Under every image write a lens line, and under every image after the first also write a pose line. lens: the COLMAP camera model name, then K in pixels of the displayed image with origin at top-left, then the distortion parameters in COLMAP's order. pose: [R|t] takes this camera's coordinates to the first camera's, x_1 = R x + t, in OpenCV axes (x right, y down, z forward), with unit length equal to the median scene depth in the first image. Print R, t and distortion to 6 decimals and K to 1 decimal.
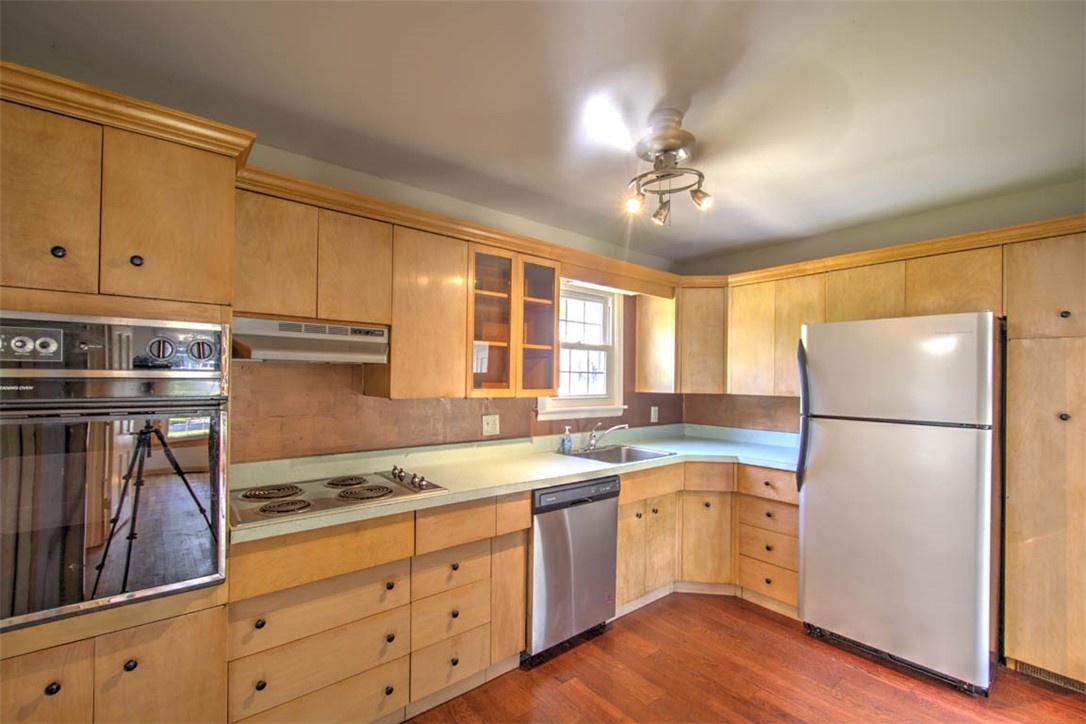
lens RADIAL K [[463.6, 0, 541.8], [0, 463.6, 374.4], [0, 0, 1]] dist [0.000829, 0.000455]
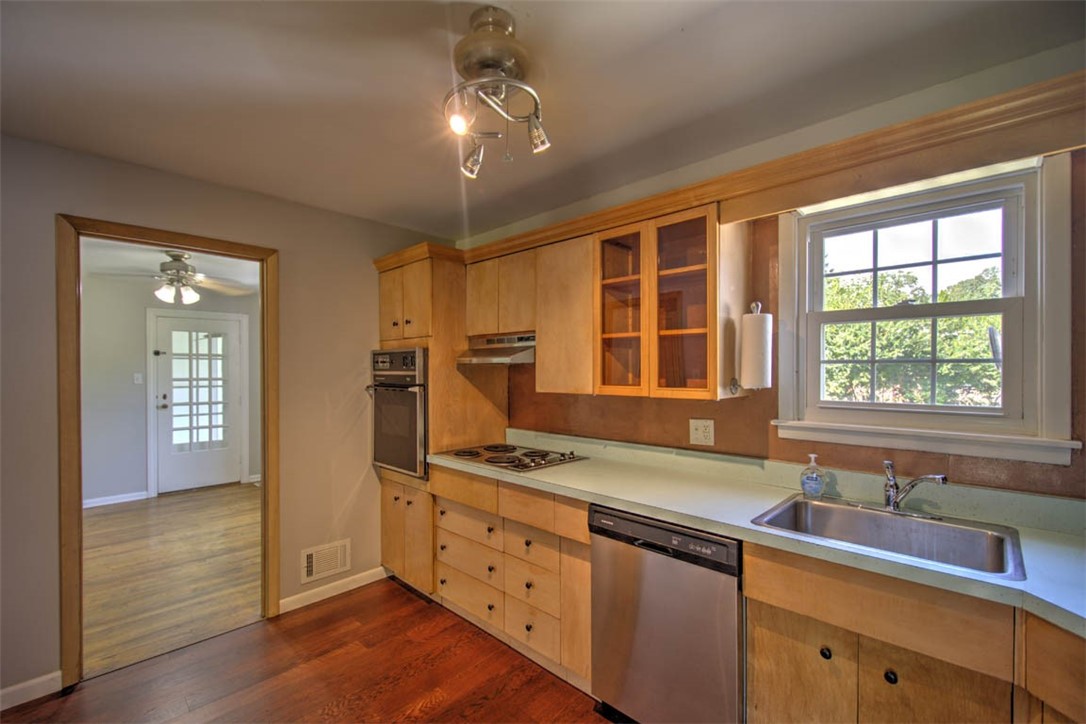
lens RADIAL K [[463.6, 0, 541.8], [0, 463.6, 374.4], [0, 0, 1]] dist [0.000829, 0.000455]
pose [[0.125772, -0.003517, -0.992053, 0.685880], [0.009337, 0.999954, -0.002361, 0.008703], [0.992015, -0.008966, 0.125799, 0.664333]]
